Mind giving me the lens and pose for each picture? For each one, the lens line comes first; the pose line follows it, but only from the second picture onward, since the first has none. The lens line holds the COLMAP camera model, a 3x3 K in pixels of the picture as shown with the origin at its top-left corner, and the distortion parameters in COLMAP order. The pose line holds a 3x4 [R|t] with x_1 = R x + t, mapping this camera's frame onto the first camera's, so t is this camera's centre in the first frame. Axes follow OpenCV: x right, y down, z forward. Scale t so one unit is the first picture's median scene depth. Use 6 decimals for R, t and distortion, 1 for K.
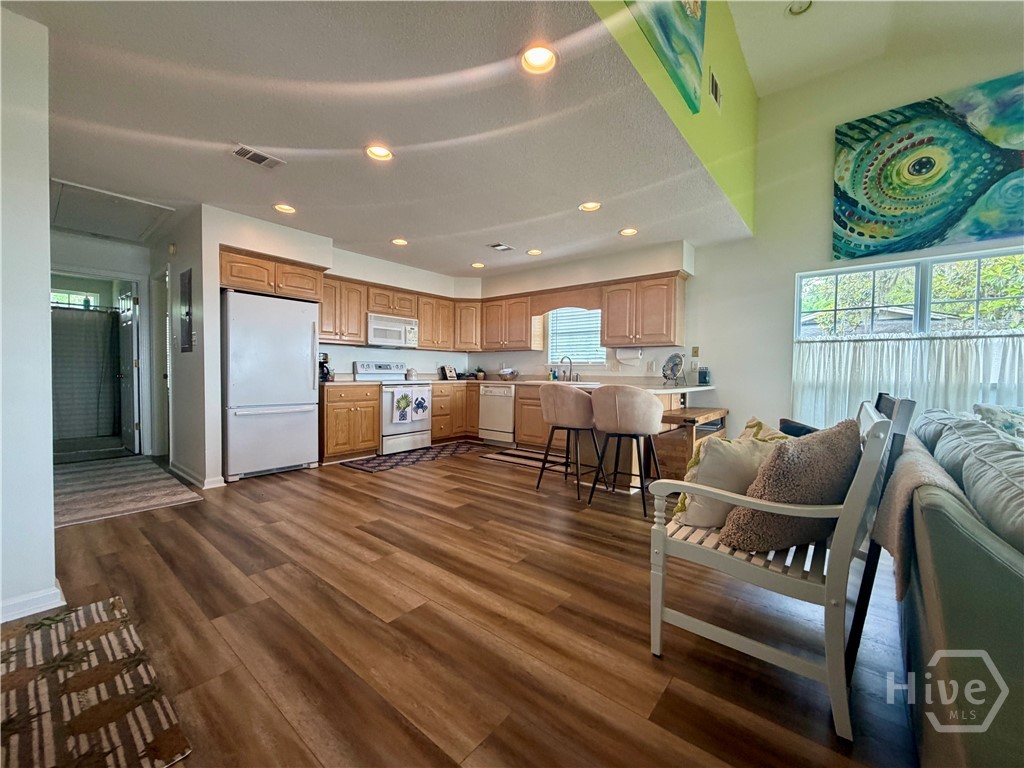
lens RADIAL K [[408.3, 0, 510.9], [0, 408.3, 384.4], [0, 0, 1]] dist [-0.000777, 0.000038]
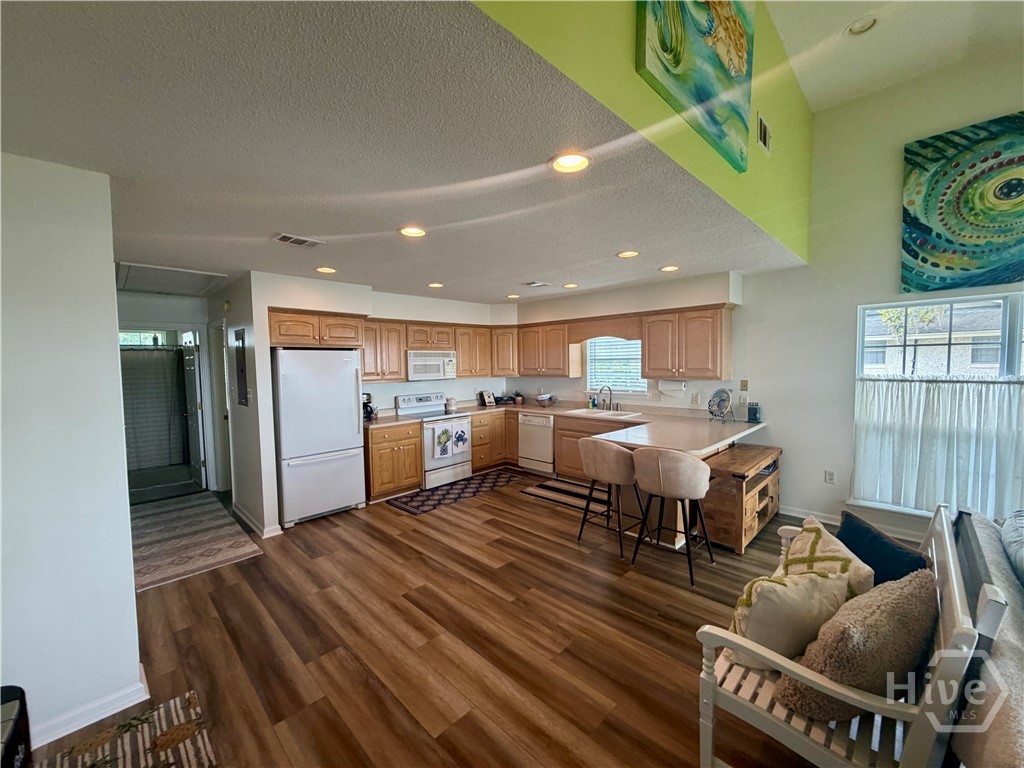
lens RADIAL K [[408.3, 0, 511.1], [0, 408.3, 384.6], [0, 0, 1]] dist [-0.000777, 0.000038]
pose [[0.995275, -0.023025, -0.094331, 0.003103], [0.025422, 0.999382, 0.024293, -0.143228], [0.093713, -0.026576, 0.995244, 0.007266]]
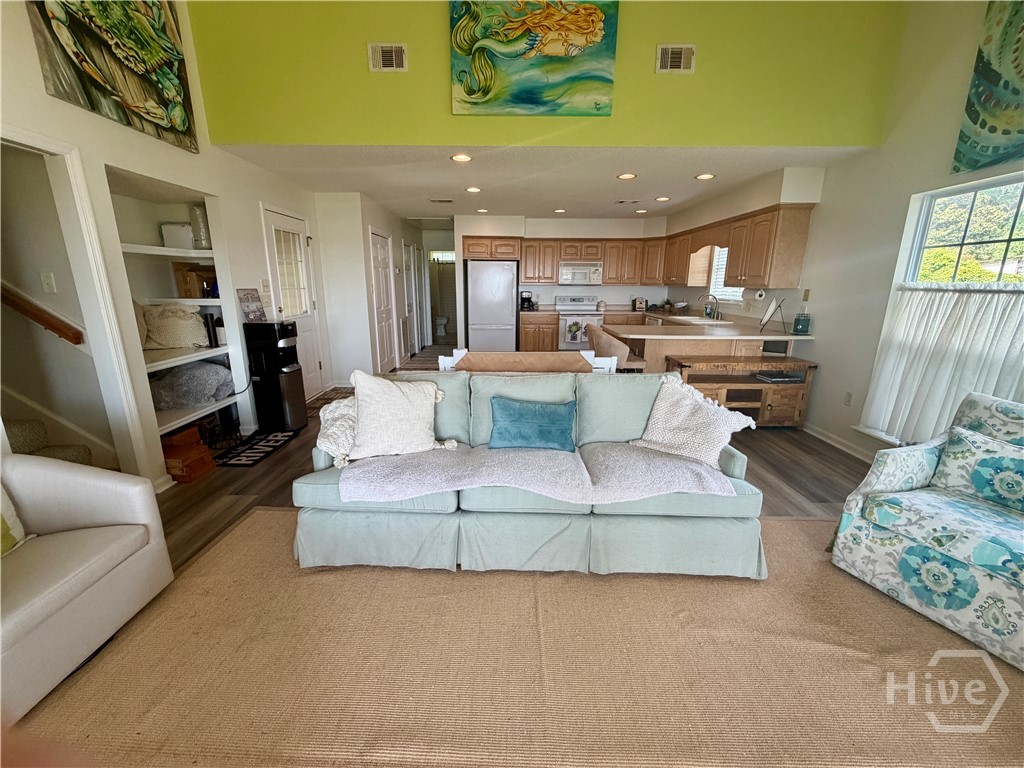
lens RADIAL K [[408.3, 0, 514.4], [0, 408.3, 386.1], [0, 0, 1]] dist [-0.000777, 0.000038]
pose [[0.645394, 0.181772, -0.741906, 0.882524], [-0.021140, 0.975151, 0.220529, -0.084448], [0.763557, -0.126645, 0.633200, -0.074854]]
